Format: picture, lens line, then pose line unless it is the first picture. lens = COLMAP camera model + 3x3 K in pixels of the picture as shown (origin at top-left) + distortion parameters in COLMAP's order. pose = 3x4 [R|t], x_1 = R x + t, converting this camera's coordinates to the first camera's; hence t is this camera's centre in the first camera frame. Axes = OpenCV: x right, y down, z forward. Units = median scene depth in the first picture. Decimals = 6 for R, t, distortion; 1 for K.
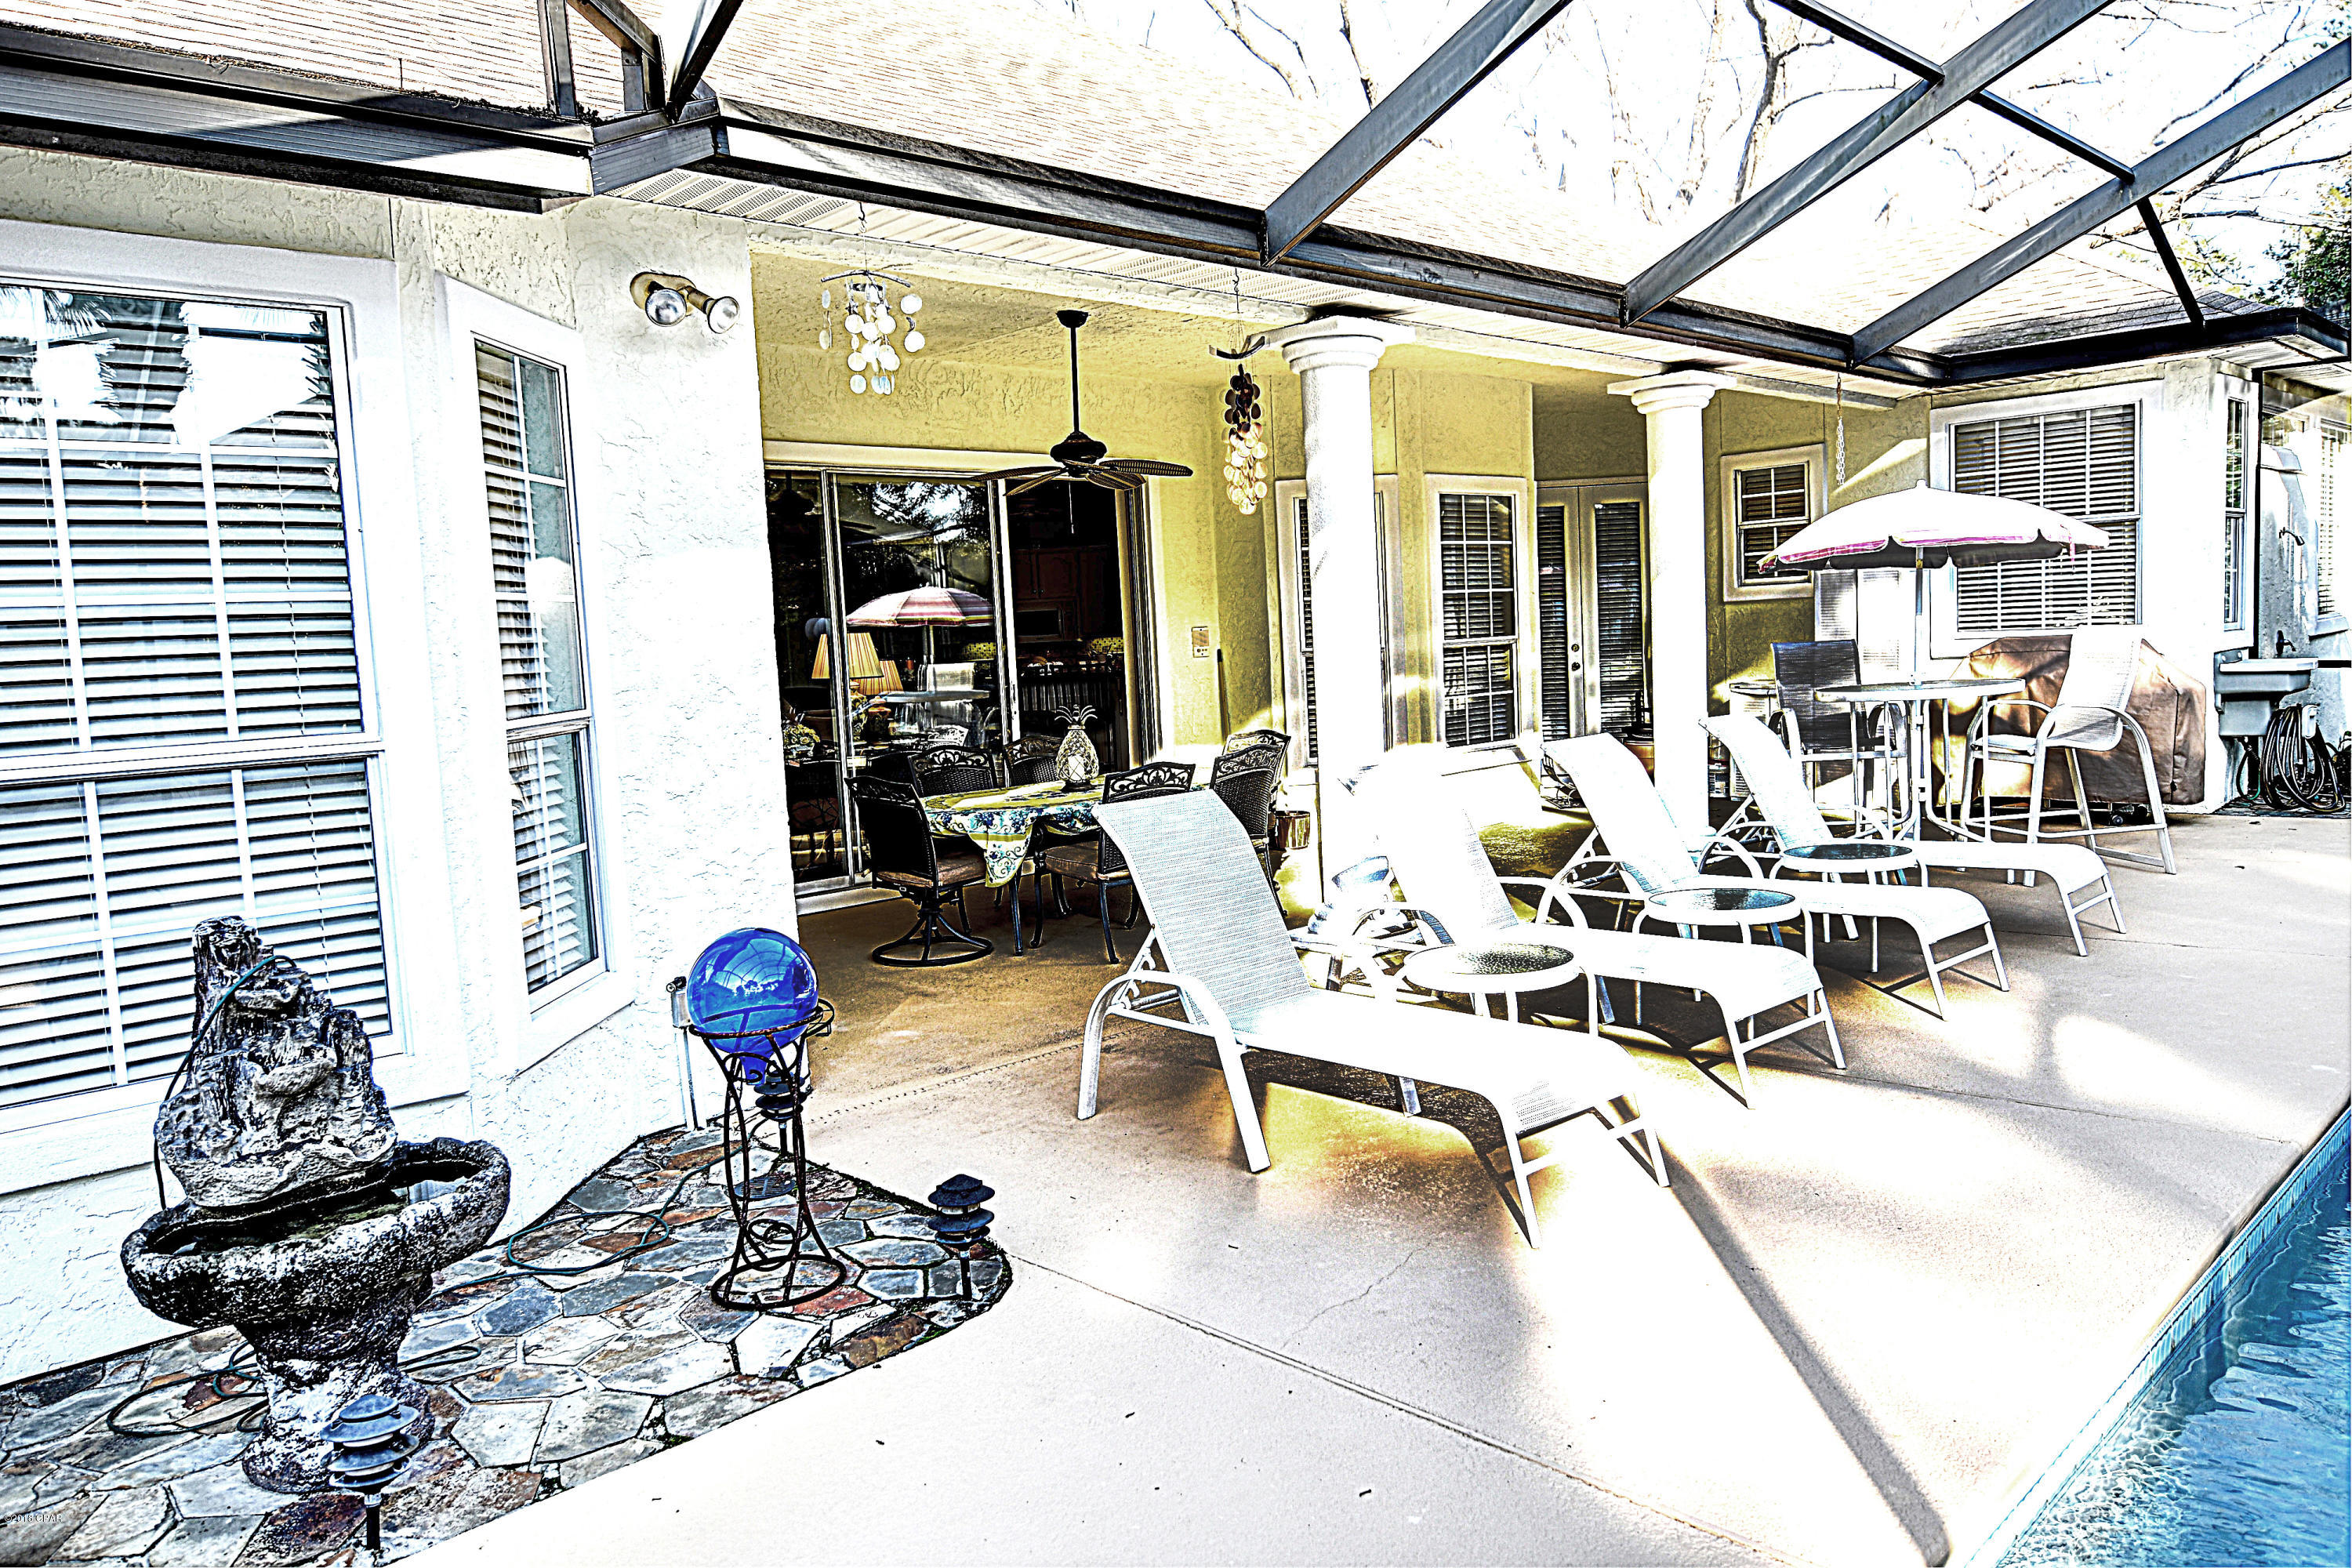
lens RADIAL K [[1528.8, 0, 1171.1], [0, 1528.8, 766.5], [0, 0, 1]] dist [0.002580, 0.002663]
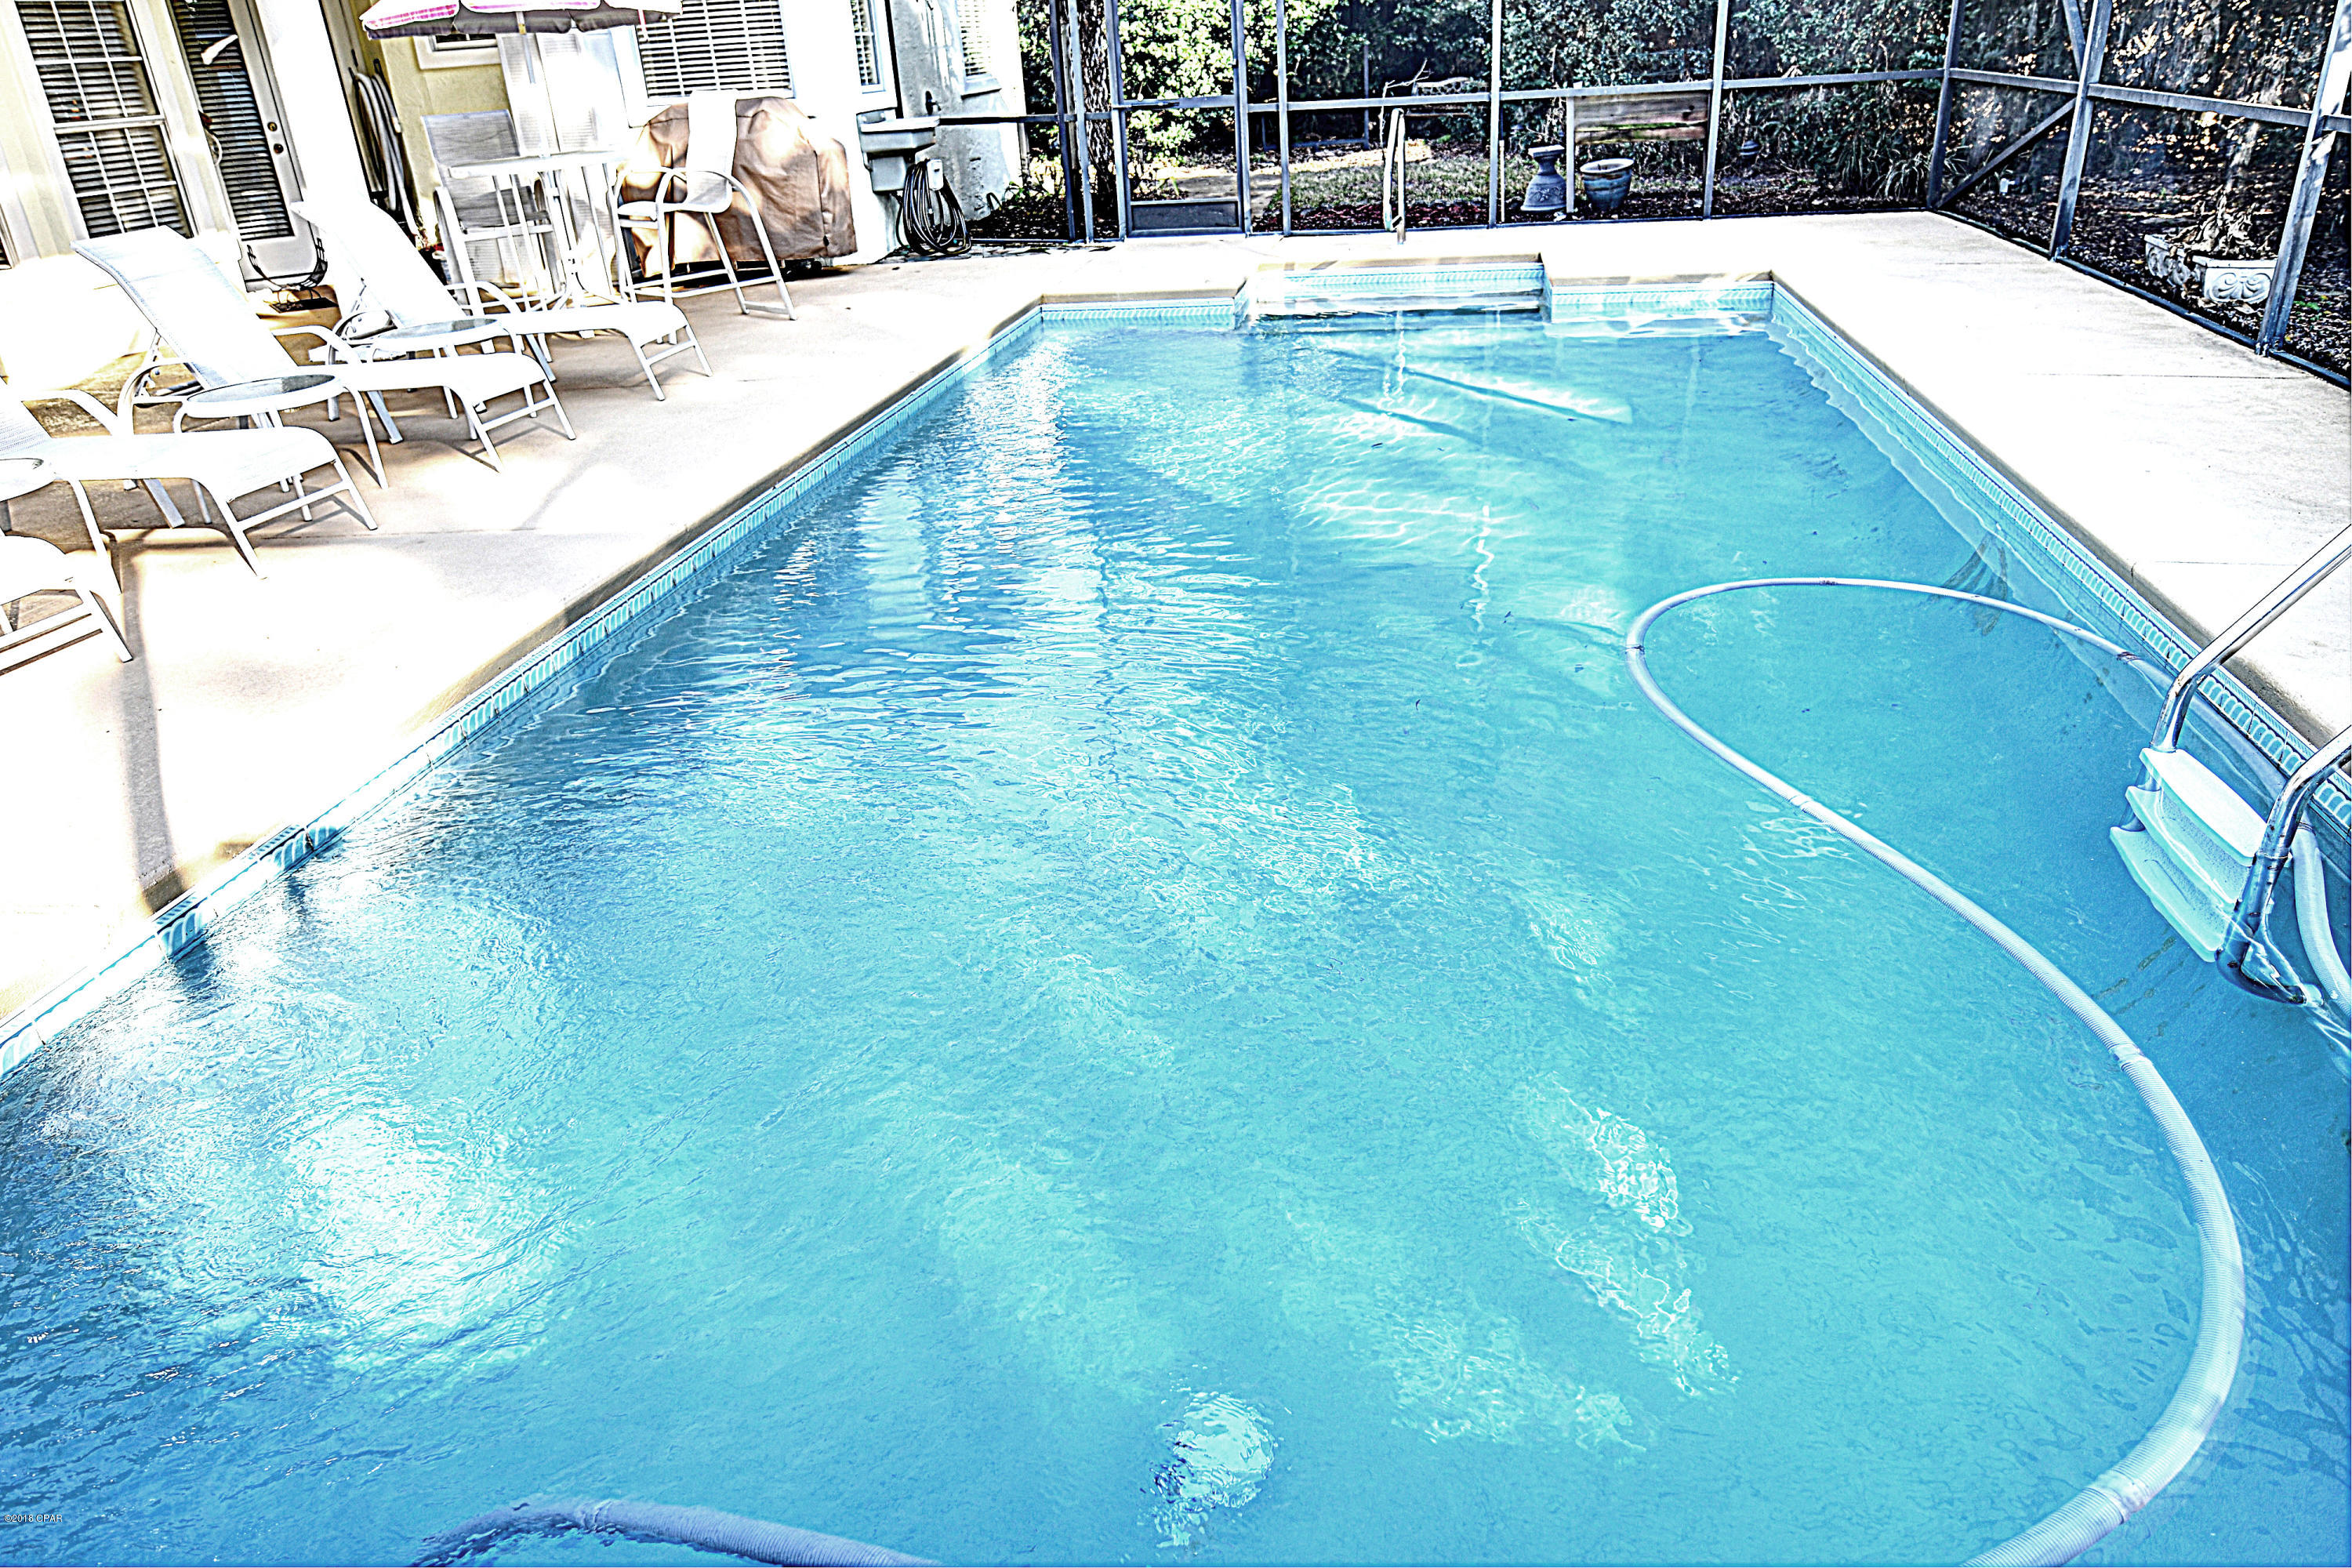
lens RADIAL K [[1550.6, 0, 1183.5], [0, 1550.6, 769.0], [0, 0, 1]] dist [-0.005609, -0.007471]
pose [[0.790454, -0.259798, 0.554696, 0.126923], [0.071386, 0.938496, 0.337829, 0.011866], [-0.608348, -0.227441, 0.760384, -0.138033]]
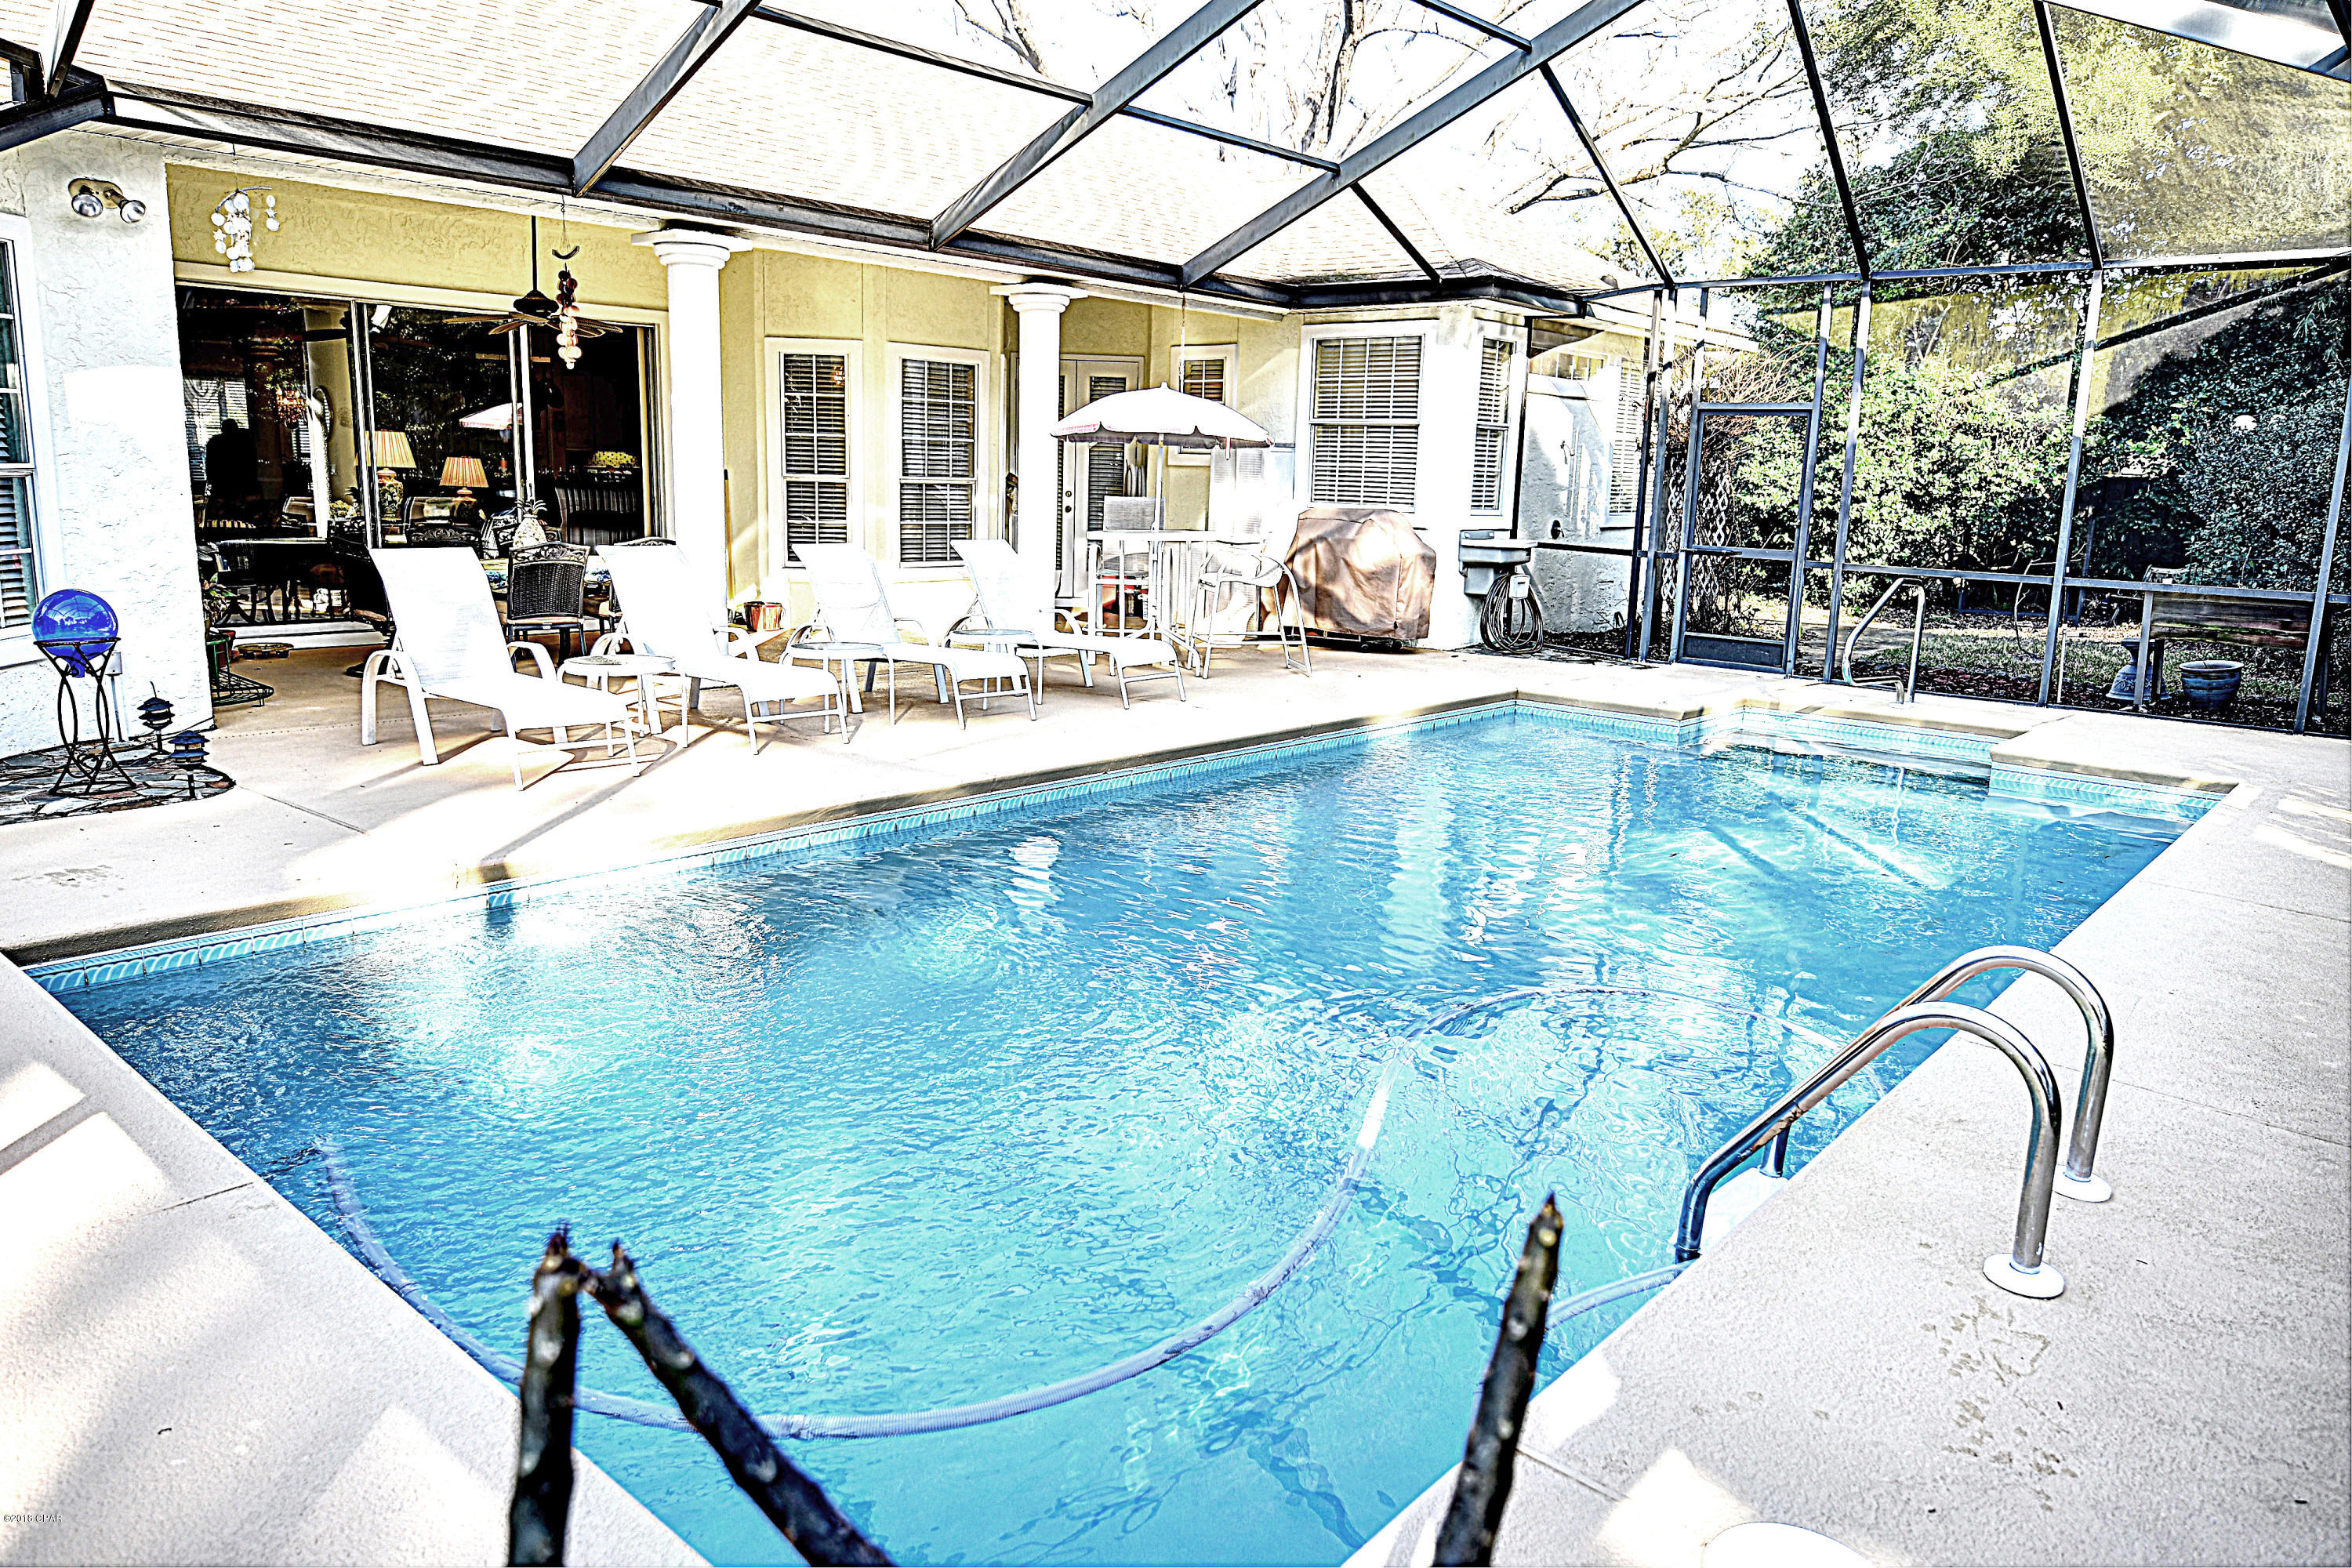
lens RADIAL K [[1550.6, 0, 1183.5], [0, 1550.6, 769.0], [0, 0, 1]] dist [-0.005609, -0.007471]
pose [[0.992696, 0.059800, 0.104777, 0.346268], [-0.070183, 0.992671, 0.098380, 0.018830], [-0.098126, -0.105015, 0.989618, -0.384000]]
